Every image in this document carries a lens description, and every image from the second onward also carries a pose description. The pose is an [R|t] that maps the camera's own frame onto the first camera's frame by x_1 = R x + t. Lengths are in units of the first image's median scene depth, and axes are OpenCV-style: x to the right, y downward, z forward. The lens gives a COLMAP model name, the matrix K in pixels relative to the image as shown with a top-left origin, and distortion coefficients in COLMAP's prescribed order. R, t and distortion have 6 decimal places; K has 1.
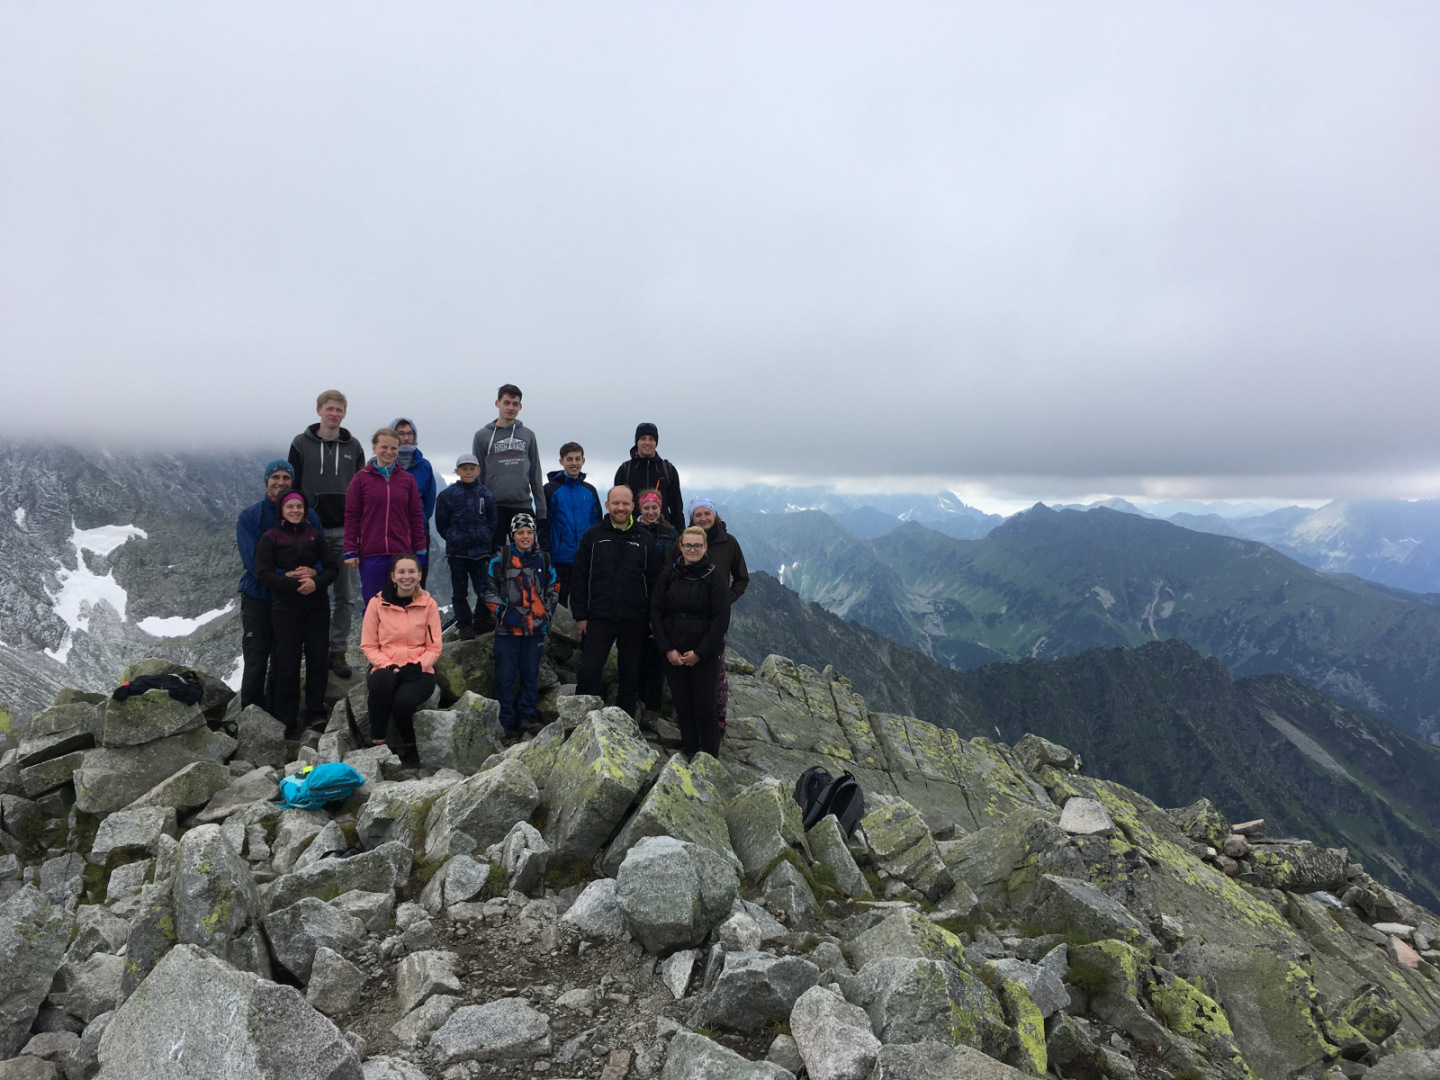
lens RADIAL K [[1224.8, 0, 712.5], [0, 1224.8, 543.2], [0, 0, 1]] dist [0.068825, -0.084940]
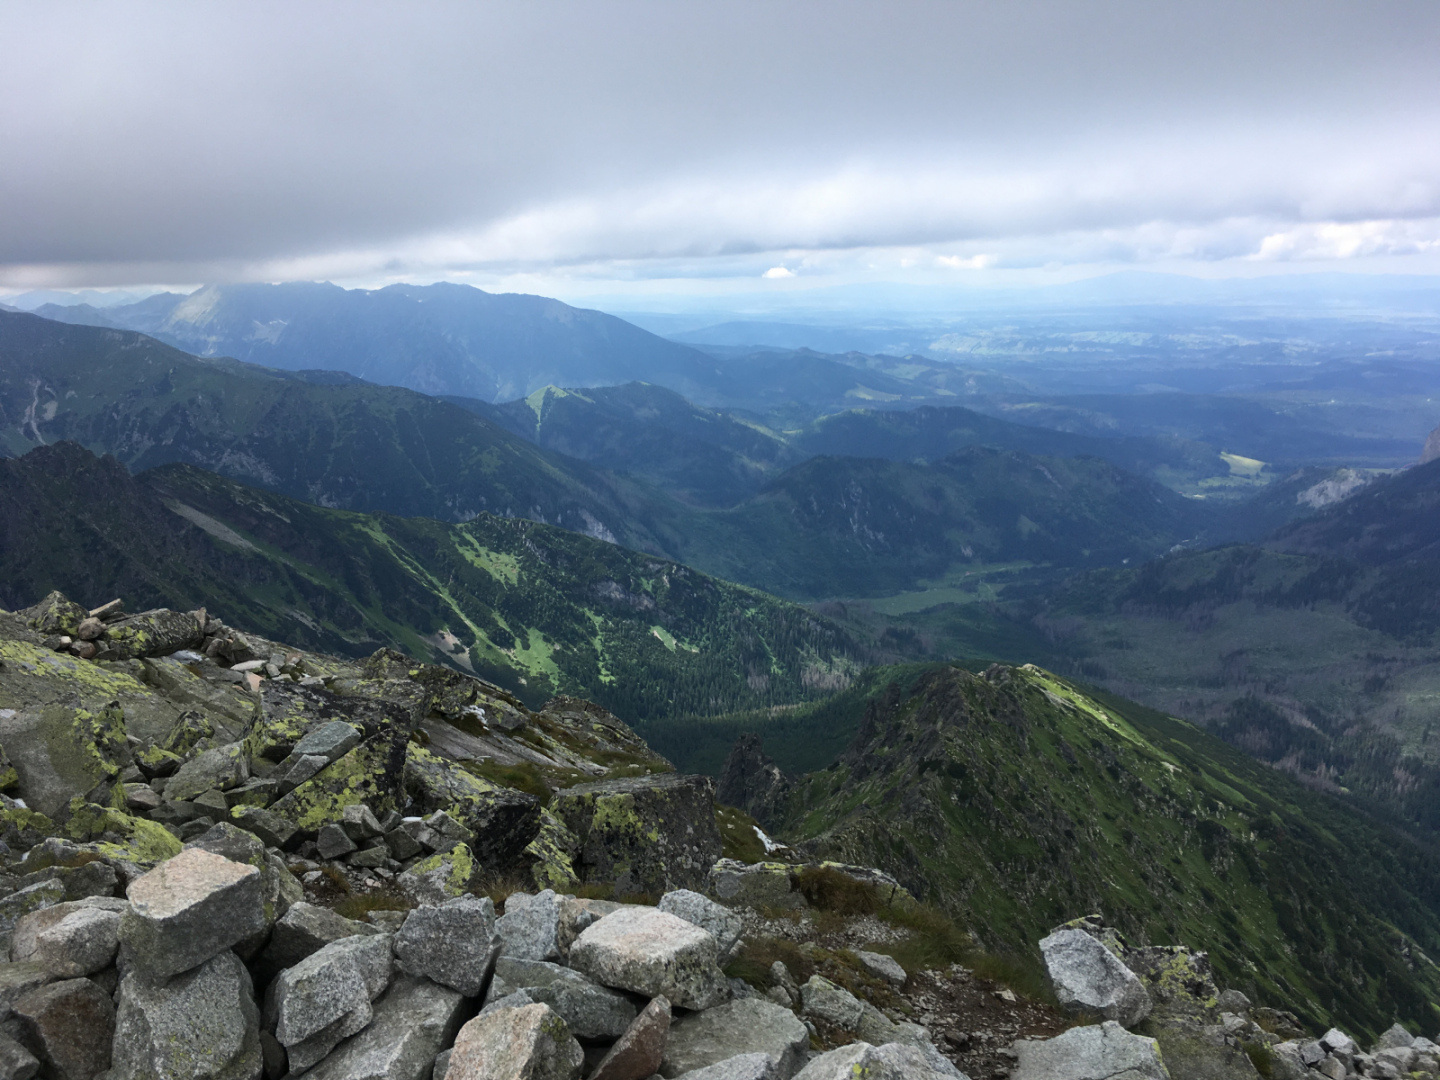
lens RADIAL K [[1224.8, 0, 722.6], [0, 1224.8, 545.3], [0, 0, 1]] dist [0.068825, -0.084940]
pose [[0.656899, -0.188529, 0.730028, 0.057645], [0.061789, 0.978438, 0.197081, 0.011962], [-0.751443, -0.084355, 0.654384, -0.123656]]
